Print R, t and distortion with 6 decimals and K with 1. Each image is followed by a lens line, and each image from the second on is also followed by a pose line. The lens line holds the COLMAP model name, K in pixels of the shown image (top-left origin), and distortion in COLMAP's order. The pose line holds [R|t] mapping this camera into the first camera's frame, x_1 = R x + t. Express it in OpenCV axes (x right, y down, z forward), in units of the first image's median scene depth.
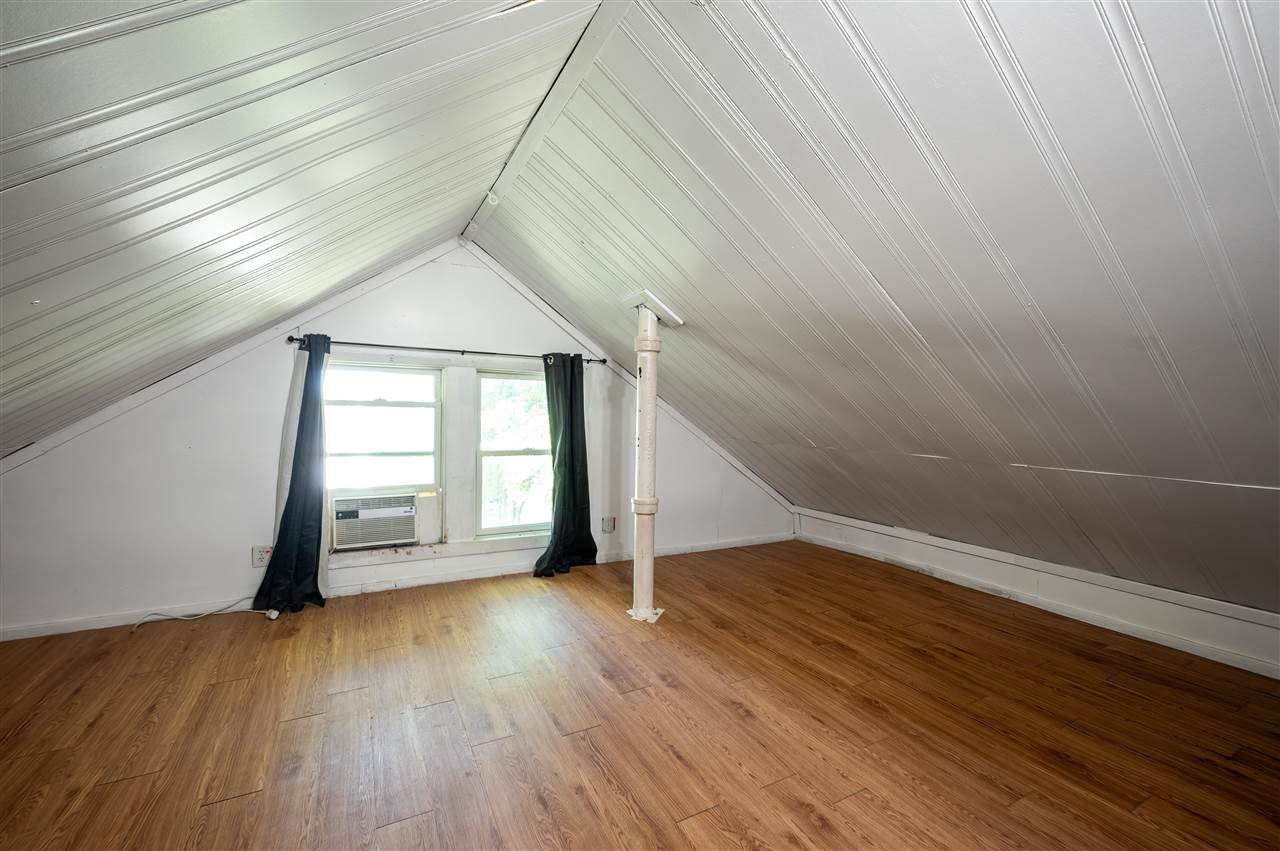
lens RADIAL K [[540.7, 0, 639.0], [0, 540.7, 422.5], [0, 0, 1]] dist [0.000297, -0.000019]
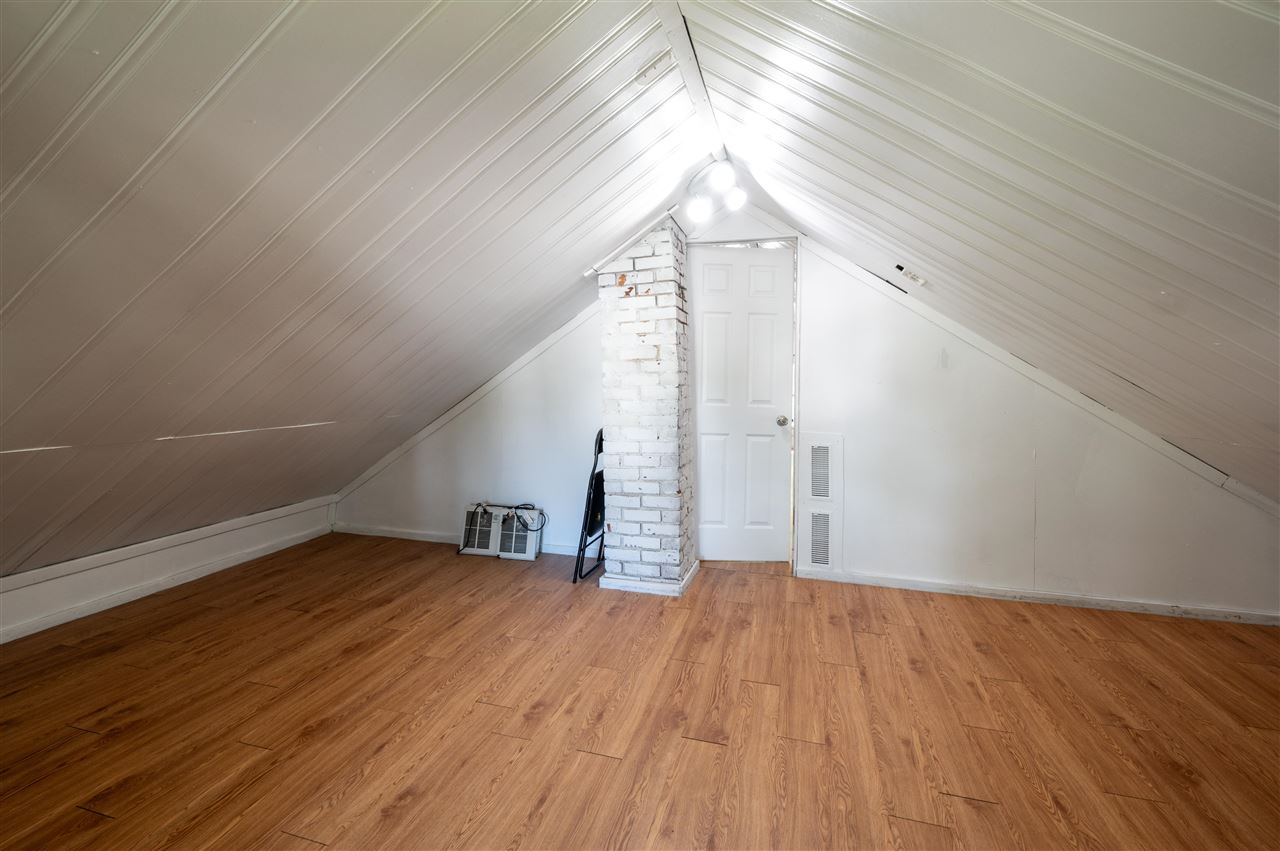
lens RADIAL K [[540.7, 0, 639.0], [0, 540.7, 425.1], [0, 0, 1]] dist [0.000297, -0.000019]
pose [[-0.708211, -0.075016, 0.702004, -0.564786], [0.006626, 0.993589, 0.112859, -0.043867], [-0.705969, 0.084579, -0.703174, 1.420447]]
